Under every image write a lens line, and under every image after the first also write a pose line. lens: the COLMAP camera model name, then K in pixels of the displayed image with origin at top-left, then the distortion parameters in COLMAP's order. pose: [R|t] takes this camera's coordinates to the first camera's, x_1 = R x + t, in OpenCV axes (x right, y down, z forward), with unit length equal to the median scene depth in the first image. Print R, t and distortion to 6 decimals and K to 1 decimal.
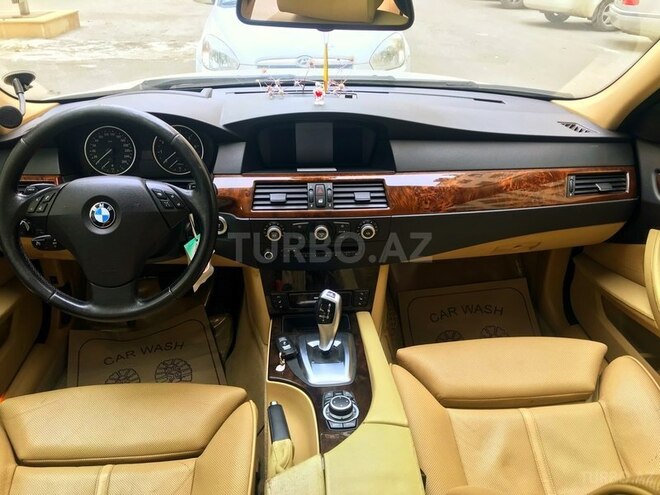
lens RADIAL K [[543.4, 0, 332.0], [0, 543.4, 241.6], [0, 0, 1]] dist [0.016742, -0.007287]
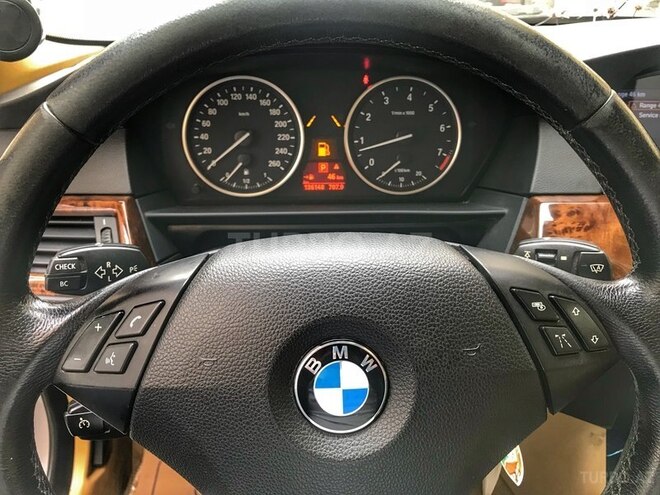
lens RADIAL K [[543.4, 0, 326.8], [0, 543.4, 252.8], [0, 0, 1]] dist [0.016742, -0.007287]
pose [[0.999481, 0.020907, -0.024518, -0.361887], [-0.019699, 0.998627, 0.048530, -0.108323], [0.025499, -0.048022, 0.998521, 0.632272]]
